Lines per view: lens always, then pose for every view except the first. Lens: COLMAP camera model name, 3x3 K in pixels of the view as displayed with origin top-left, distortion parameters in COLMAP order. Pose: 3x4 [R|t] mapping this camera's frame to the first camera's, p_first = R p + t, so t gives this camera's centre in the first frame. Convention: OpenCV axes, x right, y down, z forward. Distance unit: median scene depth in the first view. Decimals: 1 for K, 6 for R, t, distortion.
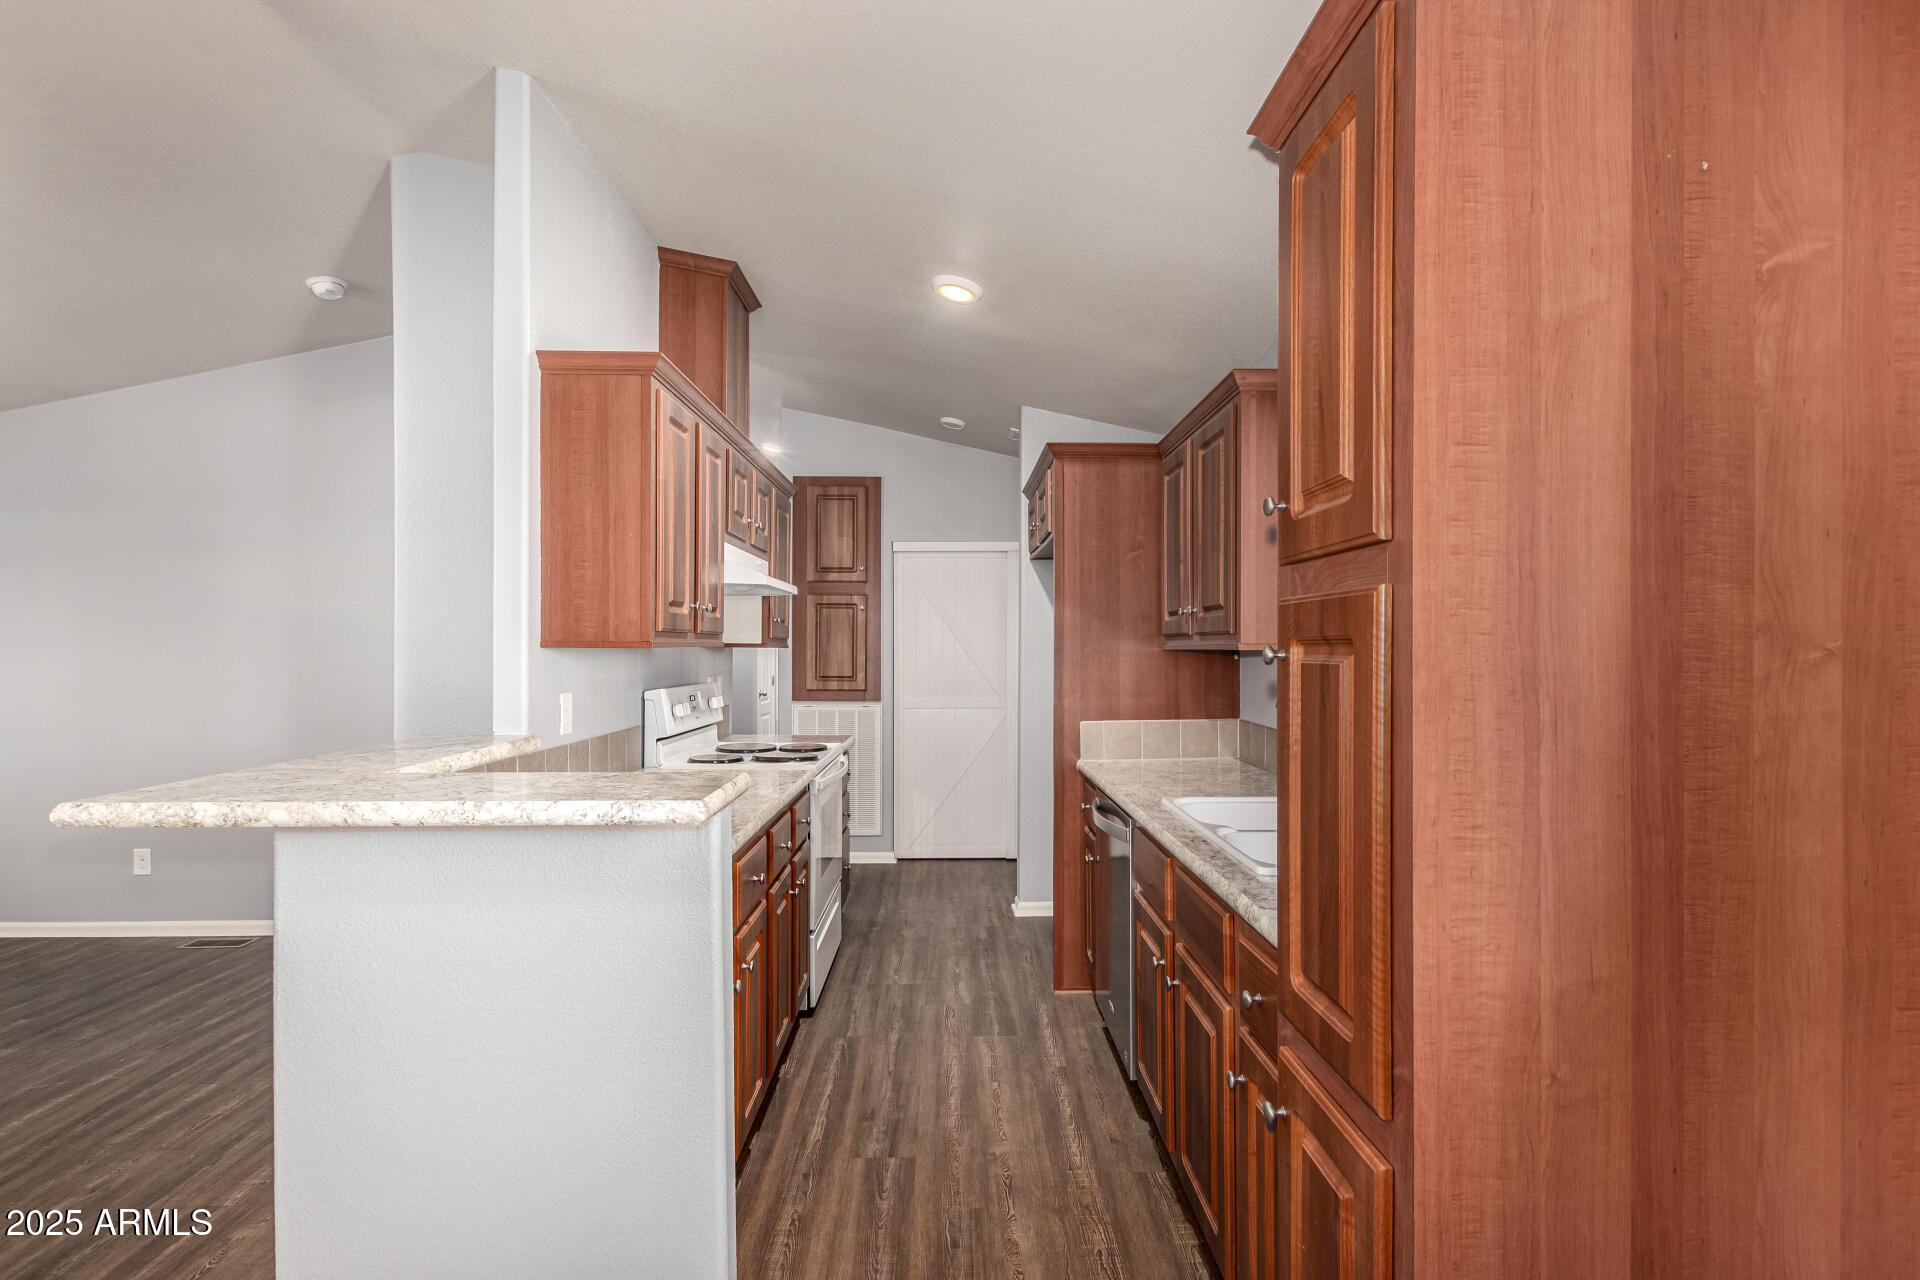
lens RADIAL K [[881.5, 0, 960.0], [0, 881.5, 648.3], [0, 0, 1]] dist [0.003771, -0.000867]
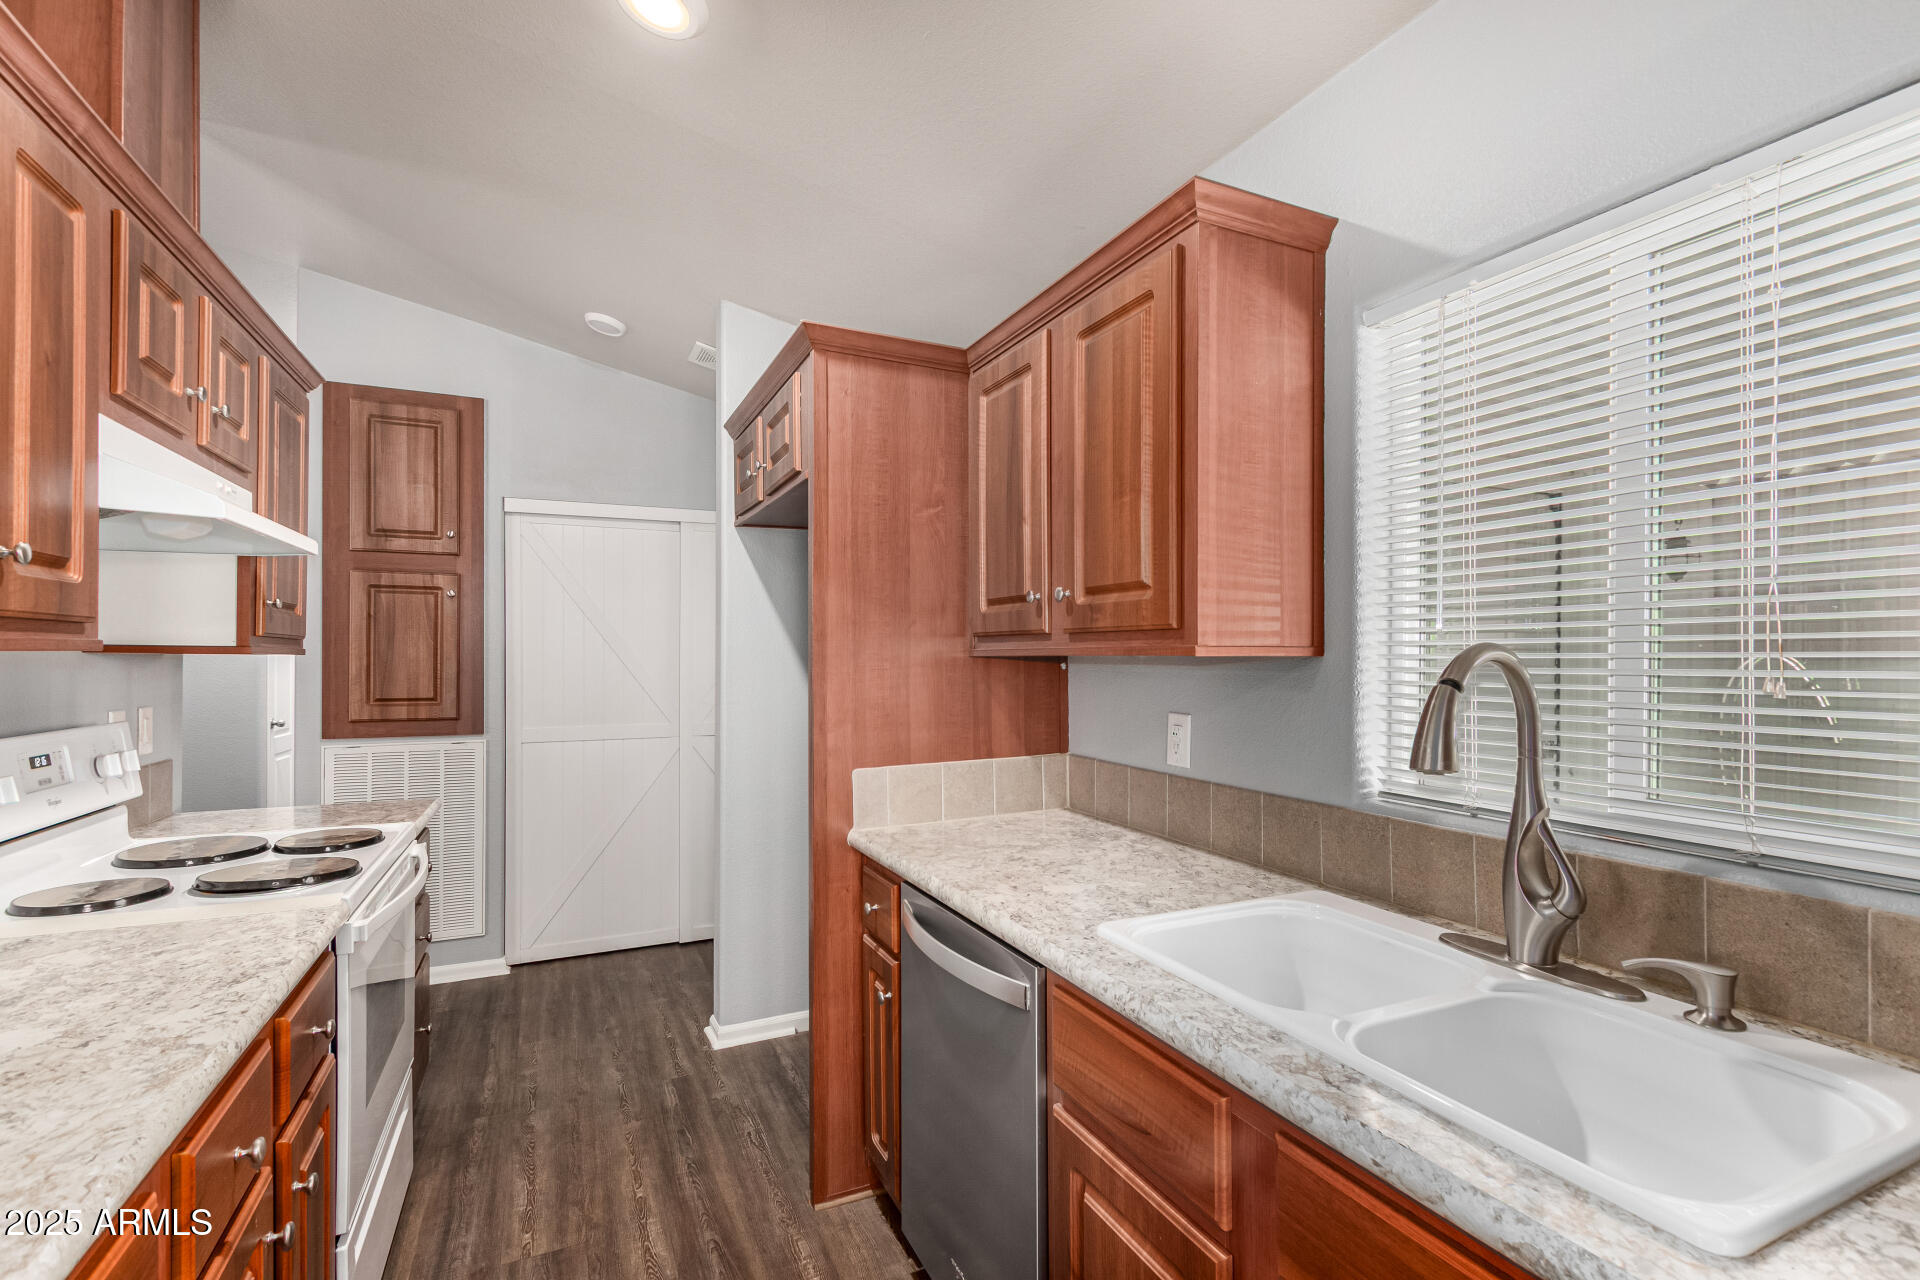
lens RADIAL K [[885.4, 0, 969.8], [0, 885.4, 653.2], [0, 0, 1]] dist [0.007221, -0.000095]
pose [[0.911129, -0.000334, 0.412121, -0.049410], [0.001252, 0.999997, -0.001958, 0.000649], [-0.412119, 0.002300, 0.911127, 0.372881]]
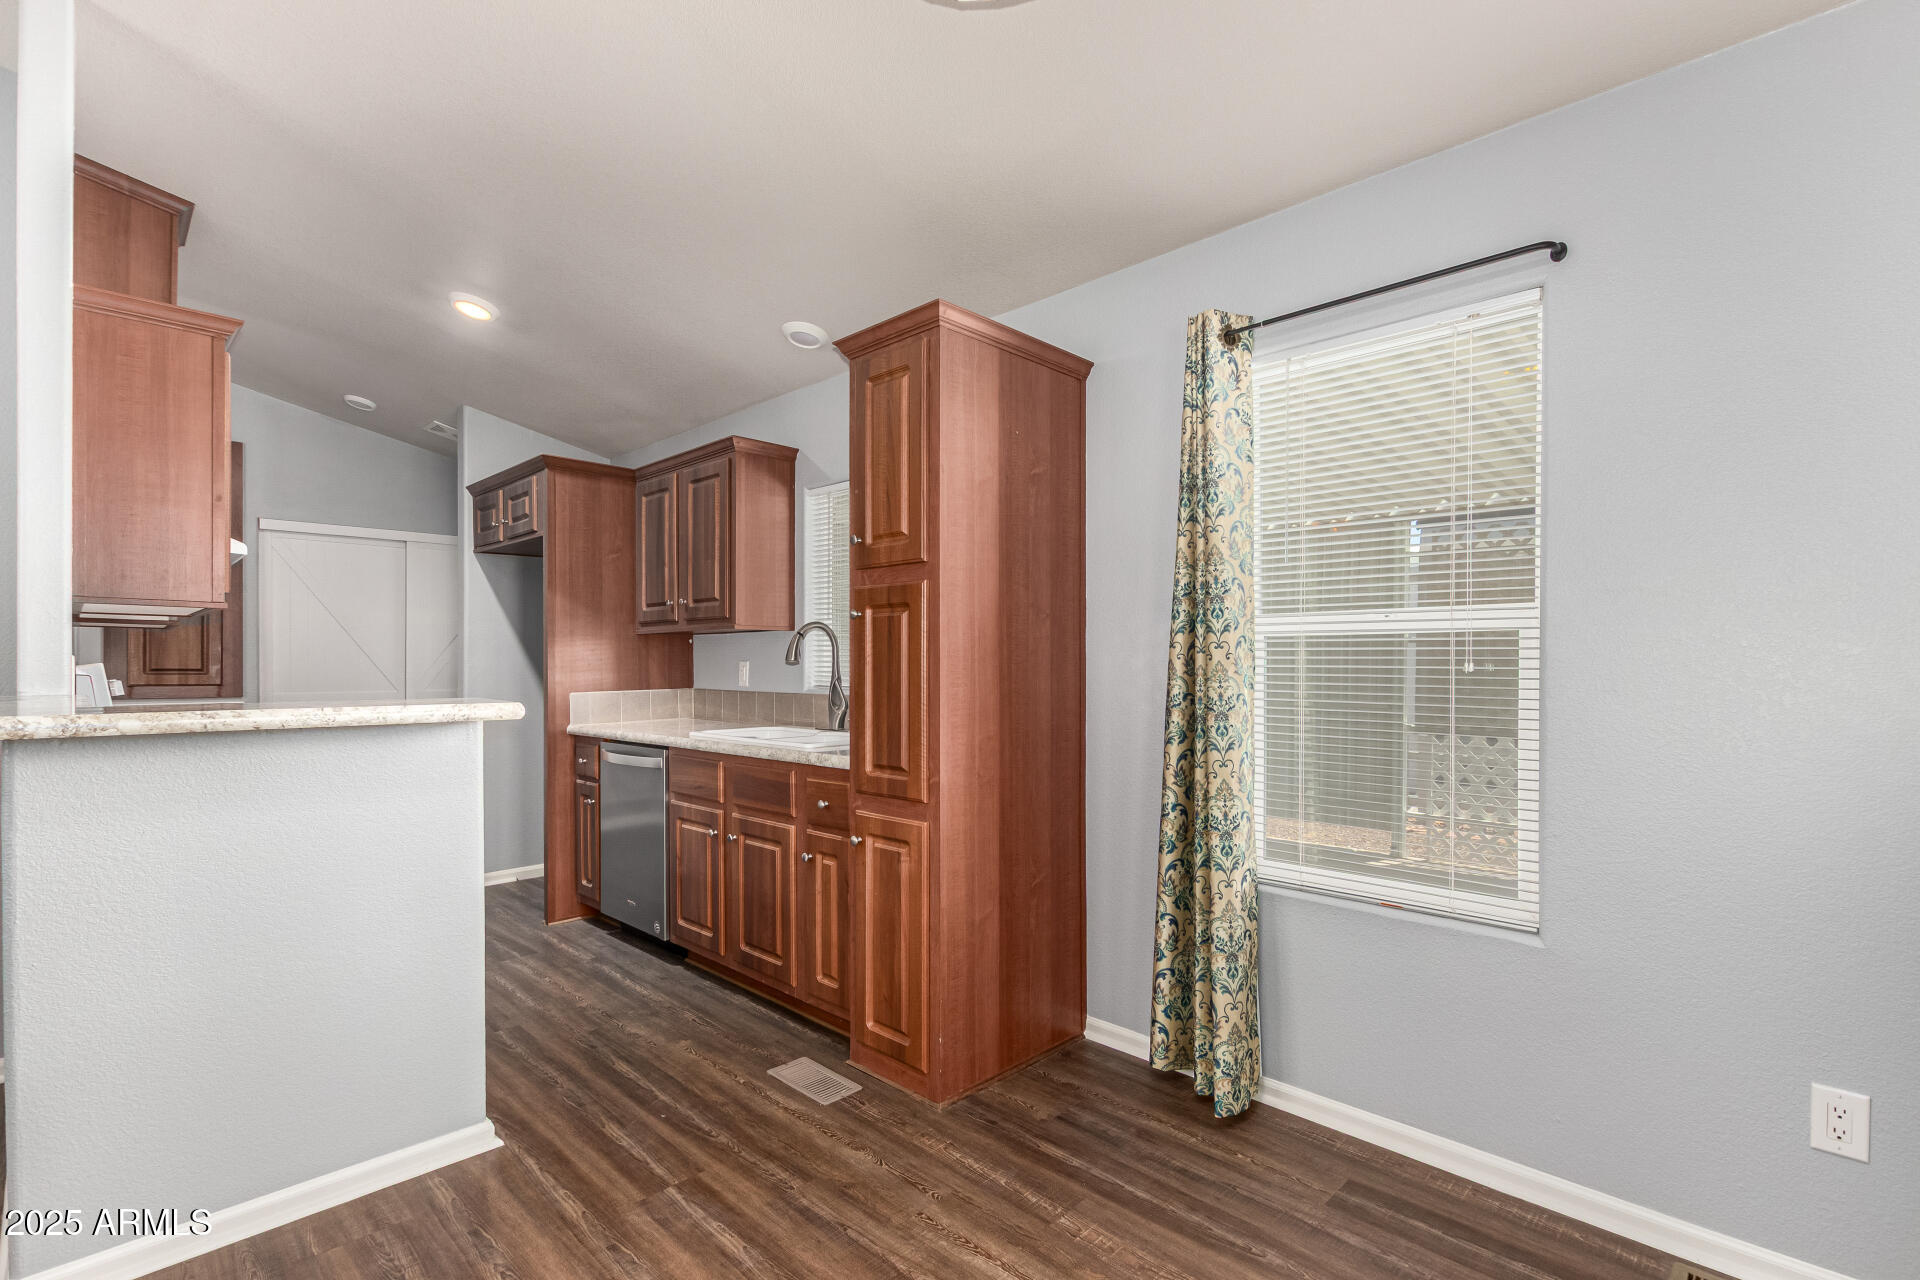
lens RADIAL K [[878.5, 0, 967.8], [0, 878.5, 665.3], [0, 0, 1]] dist [-0.001368, -0.000141]
pose [[0.708076, -0.001332, 0.706135, -0.312750], [0.000522, 0.999999, 0.001363, 0.043388], [-0.706136, -0.000597, 0.708076, -0.214065]]
